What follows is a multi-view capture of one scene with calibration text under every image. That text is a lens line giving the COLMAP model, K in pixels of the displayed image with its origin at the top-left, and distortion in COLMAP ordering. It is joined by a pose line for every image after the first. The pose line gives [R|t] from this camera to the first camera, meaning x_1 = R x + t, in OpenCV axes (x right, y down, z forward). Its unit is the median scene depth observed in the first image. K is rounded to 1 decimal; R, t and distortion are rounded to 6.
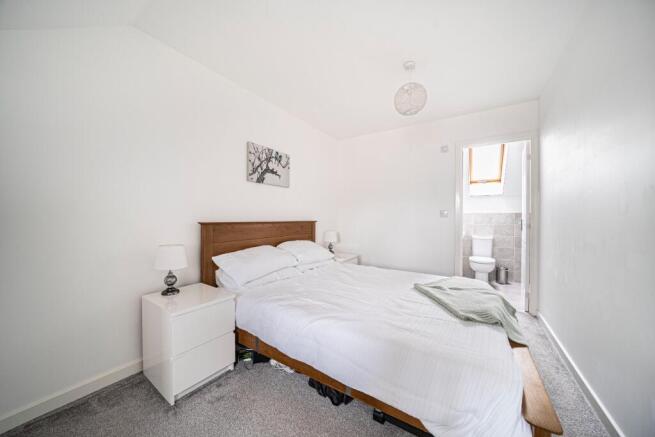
lens RADIAL K [[223.8, 0, 326.8], [0, 223.8, 219.3], [0, 0, 1]] dist [-0.000669, -0.000031]
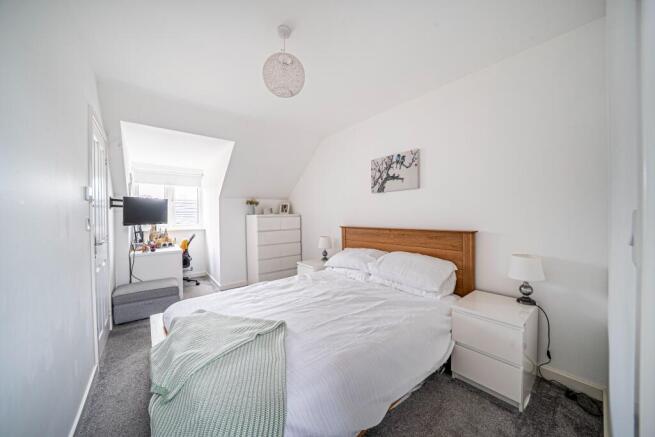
lens RADIAL K [[235.1, 0, 327.9], [0, 235.1, 216.8], [0, 0, 1]] dist [-0.000427, -0.000013]
pose [[-0.318522, 0.009288, -0.947870, 0.872703], [0.005390, 0.999954, 0.007987, -0.053523], [0.947900, -0.002566, -0.318557, 1.115546]]
